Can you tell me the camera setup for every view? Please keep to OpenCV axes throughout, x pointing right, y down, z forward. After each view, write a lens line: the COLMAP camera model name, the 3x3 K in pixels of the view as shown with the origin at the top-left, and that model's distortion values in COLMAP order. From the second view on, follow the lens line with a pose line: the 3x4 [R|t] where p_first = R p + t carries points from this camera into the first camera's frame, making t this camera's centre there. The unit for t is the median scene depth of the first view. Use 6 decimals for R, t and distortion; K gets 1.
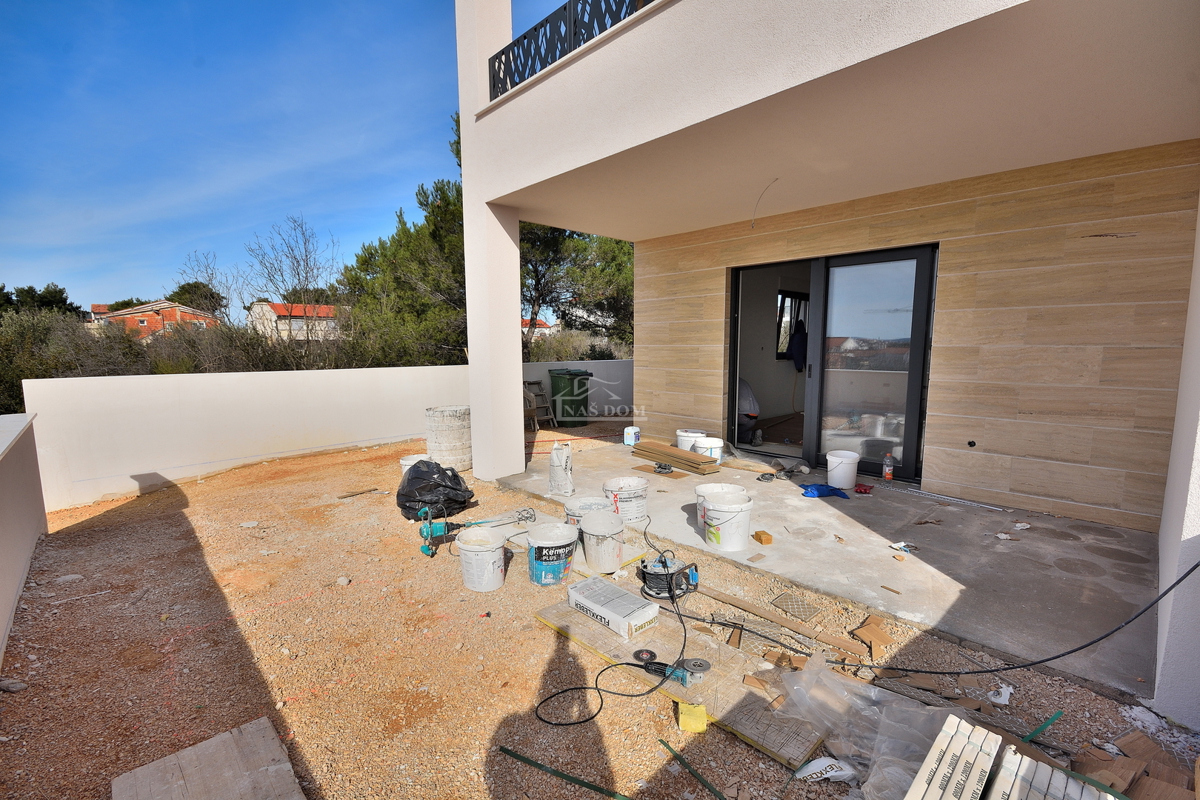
lens RADIAL K [[529.7, 0, 604.1], [0, 529.7, 404.2], [0, 0, 1]] dist [0.002044, -0.008185]
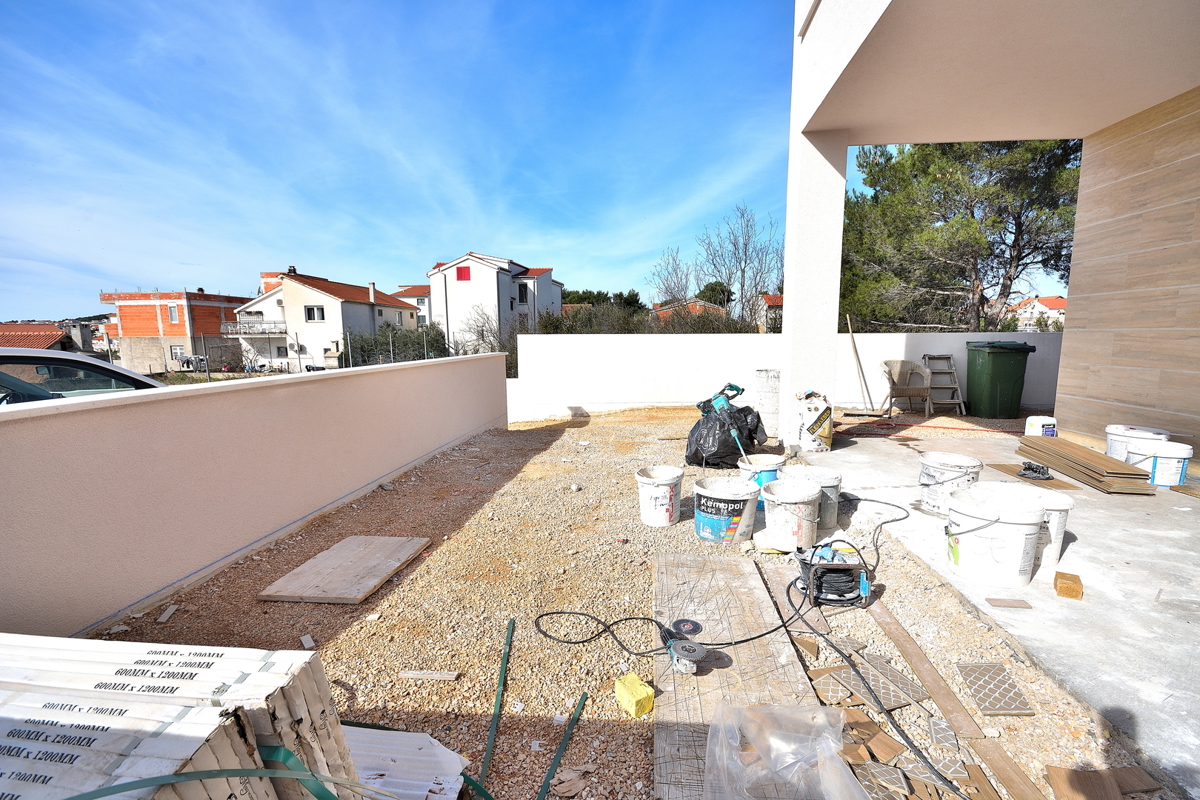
lens RADIAL K [[529.7, 0, 604.1], [0, 529.7, 404.2], [0, 0, 1]] dist [0.002044, -0.008185]
pose [[0.644537, 0.098774, -0.758166, 0.301504], [-0.084388, 0.994752, 0.057857, 0.053279], [0.759902, 0.026689, 0.649490, 0.194904]]
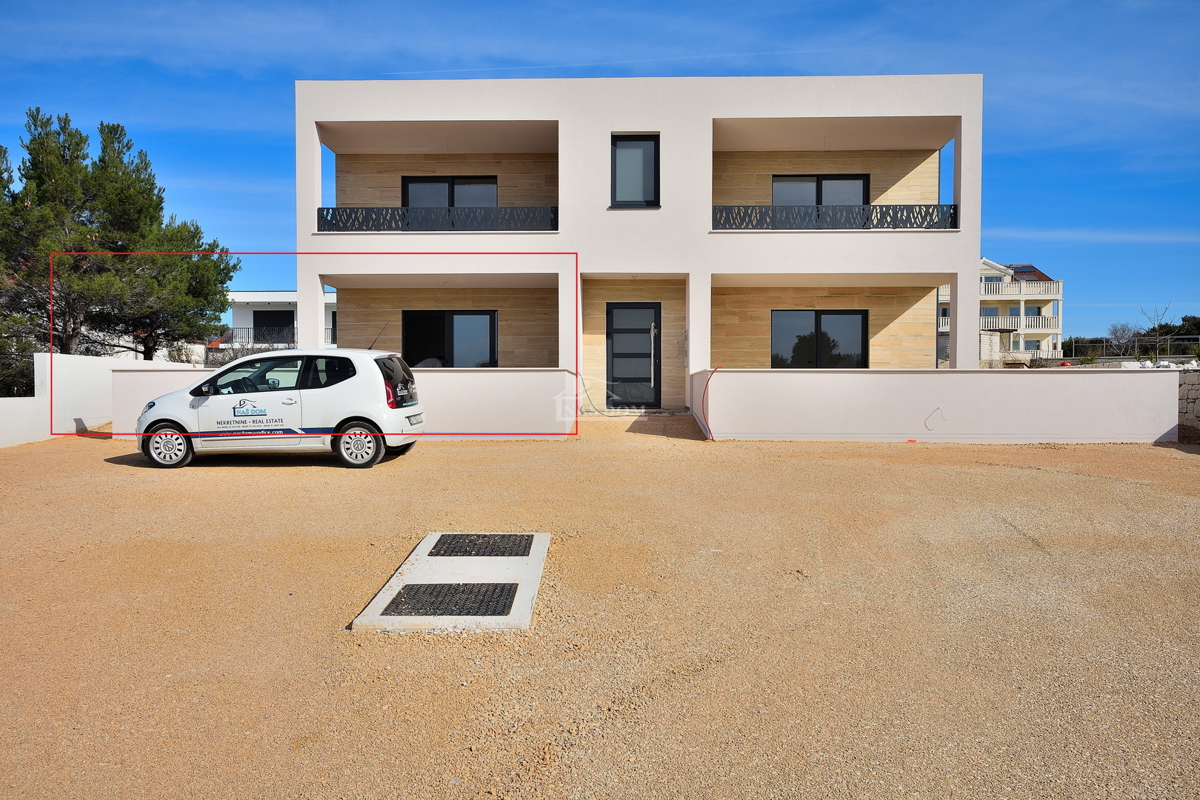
lens RADIAL K [[933.4, 0, 593.0], [0, 933.4, 418.3], [0, 0, 1]] dist [-0.011261, -0.000511]
pose [[0.709696, -0.021746, 0.704173, -2.157745], [0.077922, 0.995814, -0.047781, 0.452464], [-0.700186, 0.088780, 0.708419, -2.394915]]
